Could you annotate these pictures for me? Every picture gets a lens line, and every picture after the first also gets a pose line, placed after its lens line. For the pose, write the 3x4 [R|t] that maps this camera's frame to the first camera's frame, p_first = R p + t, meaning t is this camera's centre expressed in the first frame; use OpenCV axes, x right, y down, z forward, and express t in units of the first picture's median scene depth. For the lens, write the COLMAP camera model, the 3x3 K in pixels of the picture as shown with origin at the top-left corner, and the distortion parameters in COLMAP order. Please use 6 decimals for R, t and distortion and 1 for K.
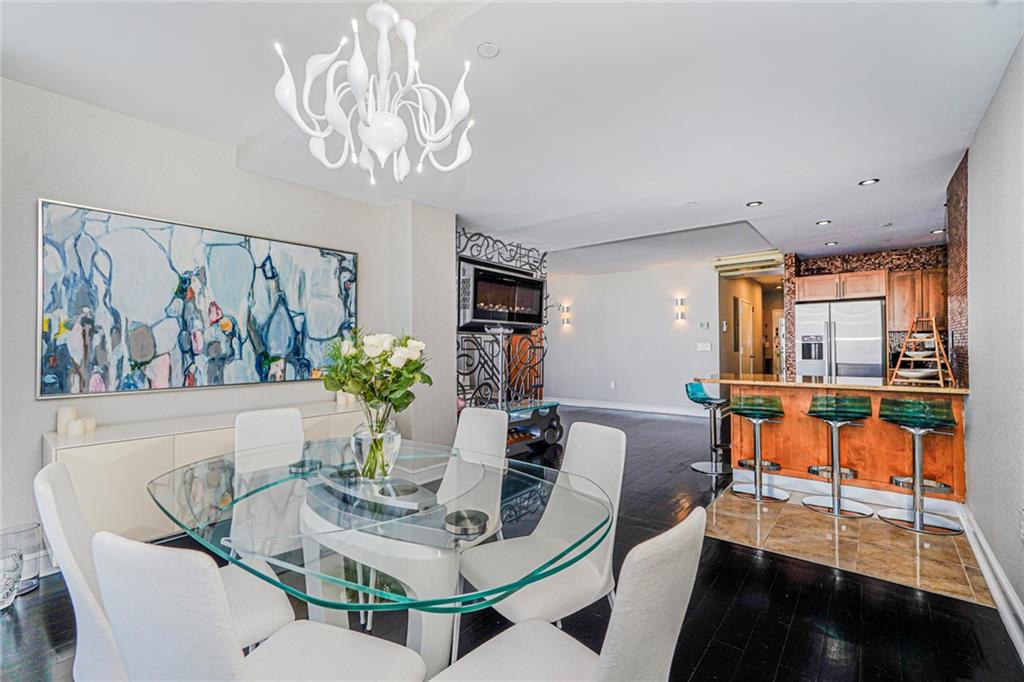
lens RADIAL K [[450.0, 0, 512.0], [0, 450.0, 341.0], [0, 0, 1]] dist [-0.020263, 0.011268]
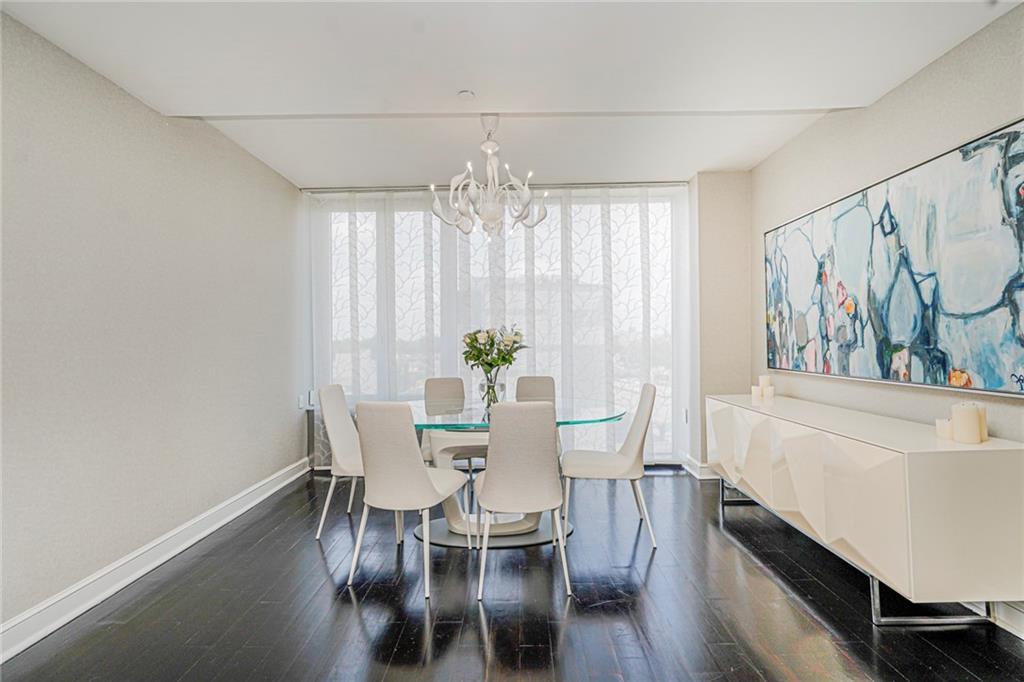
lens RADIAL K [[450.0, 0, 512.0], [0, 450.0, 341.0], [0, 0, 1]] dist [-0.020263, 0.011268]
pose [[-0.783104, 0.008318, -0.621835, 0.356962], [0.016986, 0.999824, -0.008016, 0.024251], [0.621659, -0.016840, -0.783107, 1.155130]]
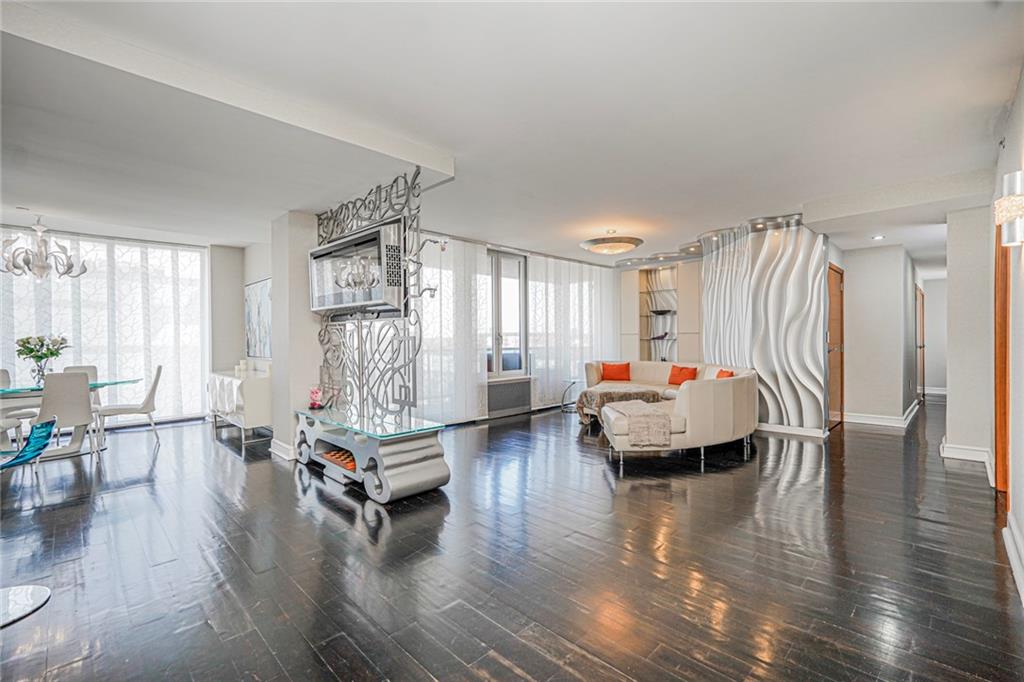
lens RADIAL K [[450.0, 0, 512.0], [0, 450.0, 341.0], [0, 0, 1]] dist [-0.020263, 0.011268]
pose [[-0.102672, 0.009649, -0.994668, 1.108033], [0.020115, 0.999769, 0.007622, 0.029024], [0.994512, -0.019225, -0.102842, 2.089628]]
